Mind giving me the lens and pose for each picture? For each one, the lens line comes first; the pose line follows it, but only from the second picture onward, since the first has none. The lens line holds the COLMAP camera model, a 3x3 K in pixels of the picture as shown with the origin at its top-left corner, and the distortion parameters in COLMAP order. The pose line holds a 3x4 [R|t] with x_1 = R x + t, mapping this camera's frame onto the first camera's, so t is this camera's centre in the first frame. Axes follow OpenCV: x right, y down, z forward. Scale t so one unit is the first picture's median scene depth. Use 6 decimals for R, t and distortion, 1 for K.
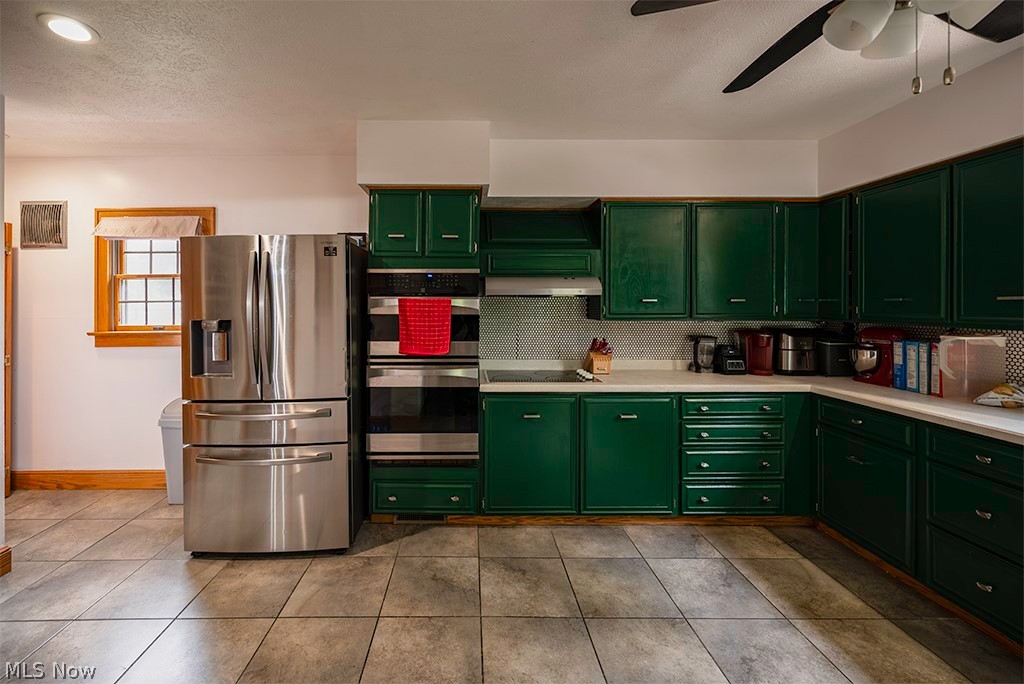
lens RADIAL K [[430.8, 0, 470.2], [0, 430.8, 301.8], [0, 0, 1]] dist [-0.000423, -0.000445]
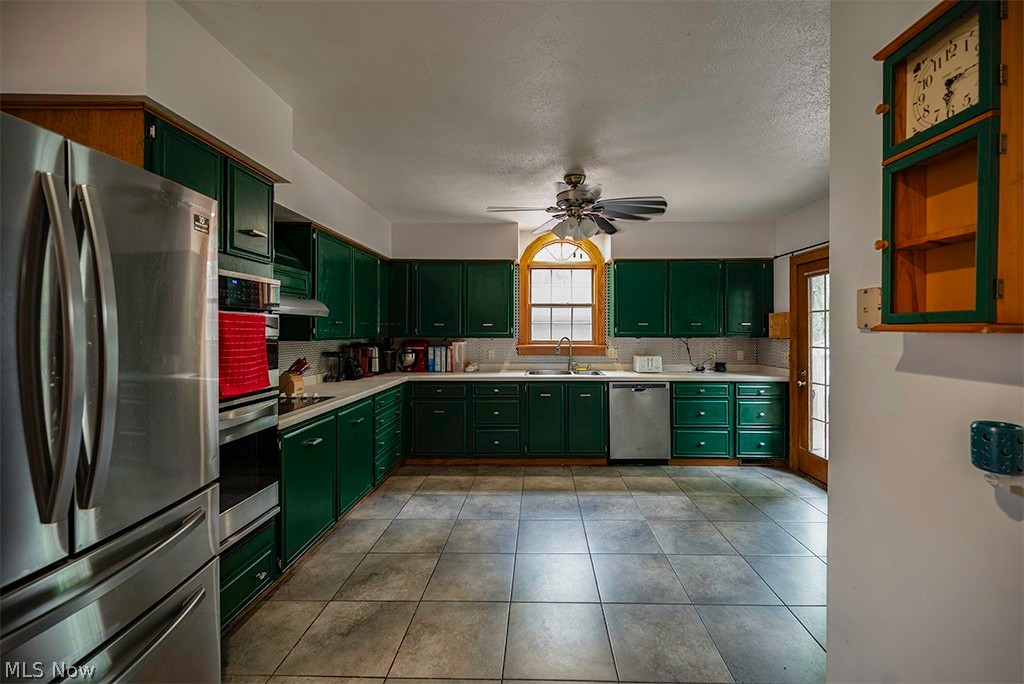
lens RADIAL K [[430.8, 0, 522.6], [0, 430.8, 334.3], [0, 0, 1]] dist [-0.000423, -0.000445]
pose [[0.013135, -0.009315, 0.999870, -0.824512], [-0.006030, 0.999938, 0.009395, 0.016096], [-0.999896, -0.006153, 0.013078, 0.544792]]
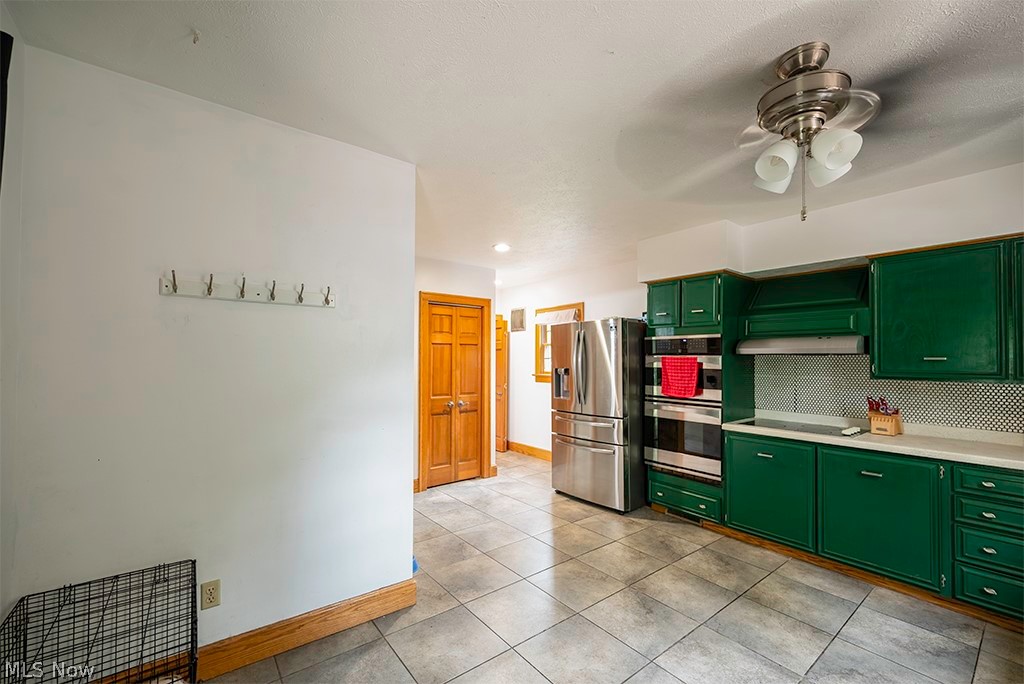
lens RADIAL K [[430.8, 0, 516.2], [0, 430.8, 348.0], [0, 0, 1]] dist [-0.000423, -0.000445]
pose [[0.622613, -0.014798, -0.782390, 0.662103], [-0.001949, 0.999789, -0.020460, -0.006547], [0.782528, 0.014263, 0.622452, -0.294875]]
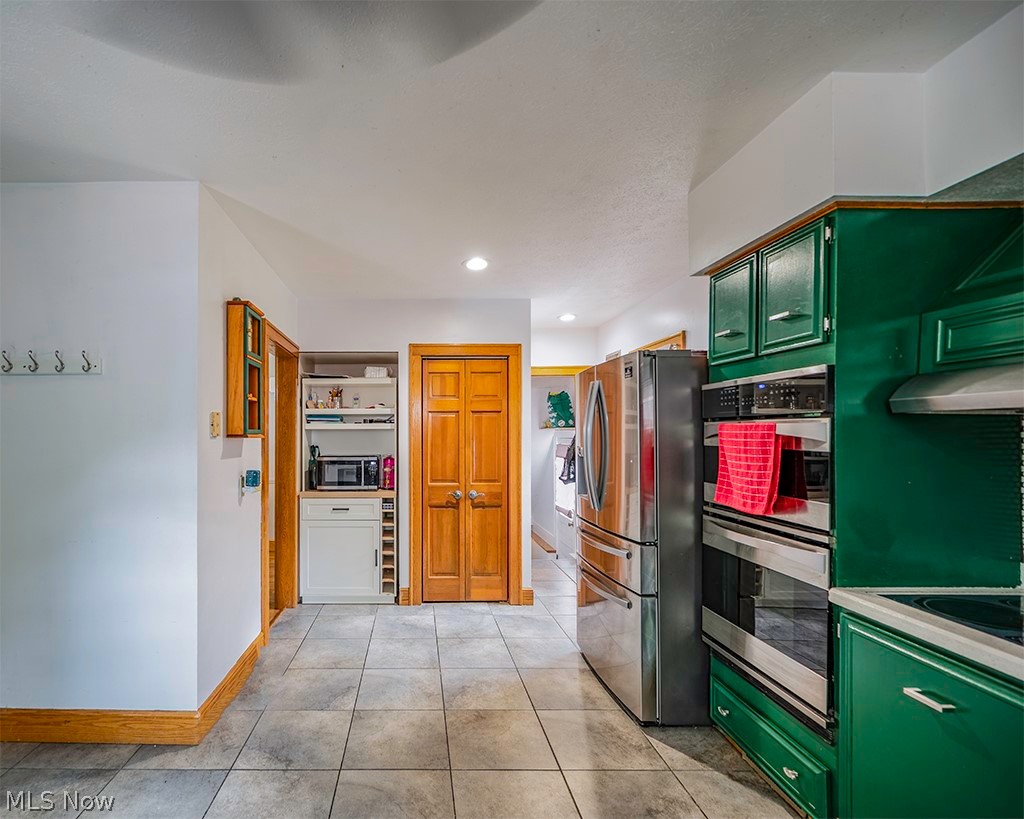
lens RADIAL K [[518.7, 0, 415.4], [0, 518.7, 427.9], [0, 0, 1]] dist [0.001738, -0.000547]
pose [[-0.015132, -0.008265, -0.999851, 0.666896], [0.007674, 0.999935, -0.008382, 0.001863], [0.999856, -0.007800, -0.015067, 0.516532]]
